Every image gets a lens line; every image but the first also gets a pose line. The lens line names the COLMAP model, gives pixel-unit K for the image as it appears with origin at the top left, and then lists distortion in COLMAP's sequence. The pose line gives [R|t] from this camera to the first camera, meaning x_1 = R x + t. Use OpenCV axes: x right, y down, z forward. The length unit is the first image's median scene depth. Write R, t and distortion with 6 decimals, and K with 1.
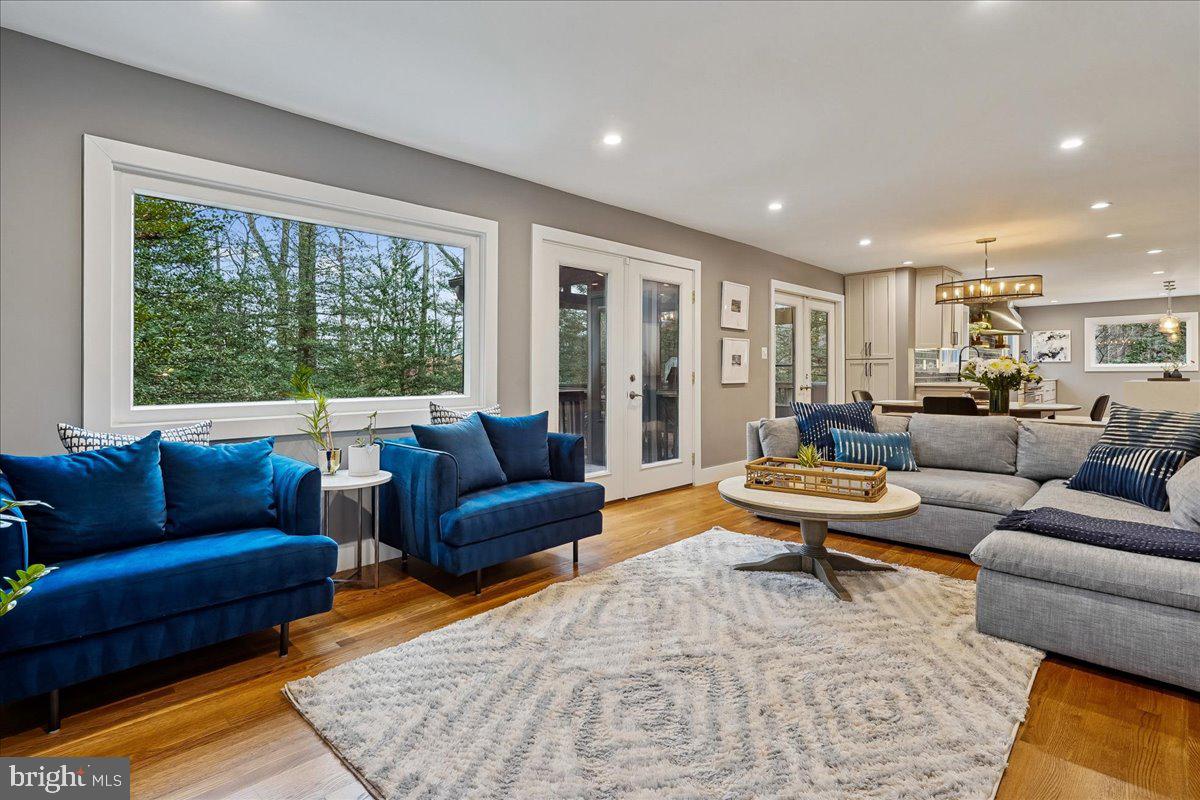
lens RADIAL K [[584.2, 0, 597.4], [0, 584.2, 373.7], [0, 0, 1]] dist [0.000868, 0.000600]
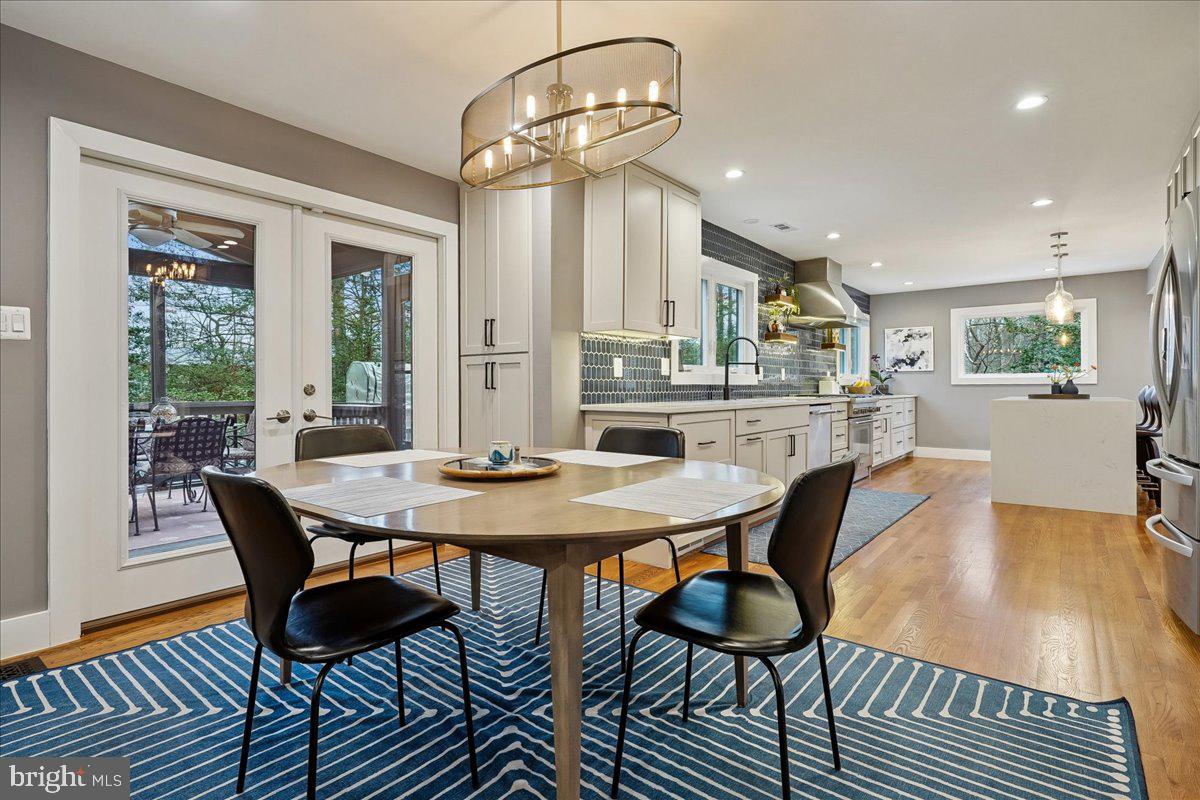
lens RADIAL K [[586.6, 0, 598.1], [0, 586.6, 387.0], [0, 0, 1]] dist [-0.000687, 0.000808]
pose [[0.993793, 0.002599, 0.111219, 0.354951], [-0.002333, 0.999994, -0.002517, 0.001935], [-0.111225, 0.002242, 0.993793, 0.366989]]
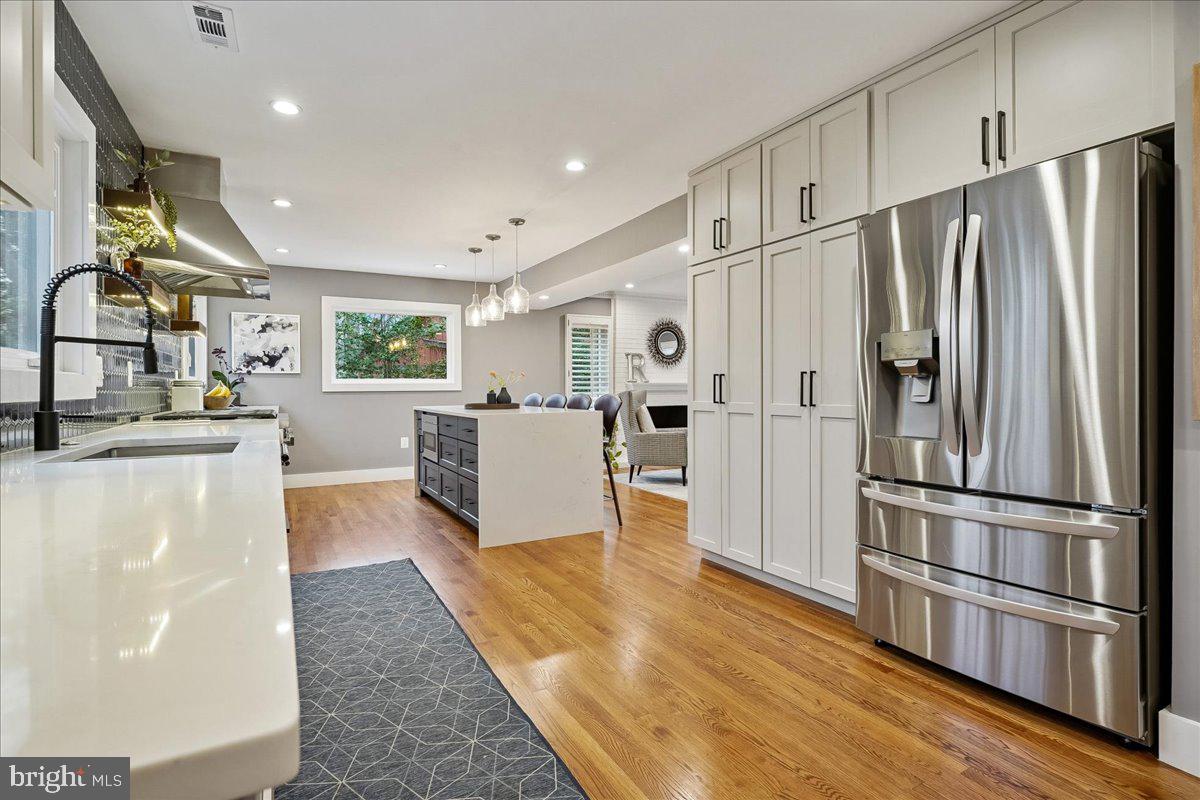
lens RADIAL K [[586.6, 0, 598.1], [0, 586.6, 387.0], [0, 0, 1]] dist [-0.000687, 0.000808]
pose [[0.284164, 0.006334, 0.958755, 0.402232], [0.003155, 0.999967, -0.007541, -0.003811], [-0.958770, 0.005168, 0.284135, 0.637111]]
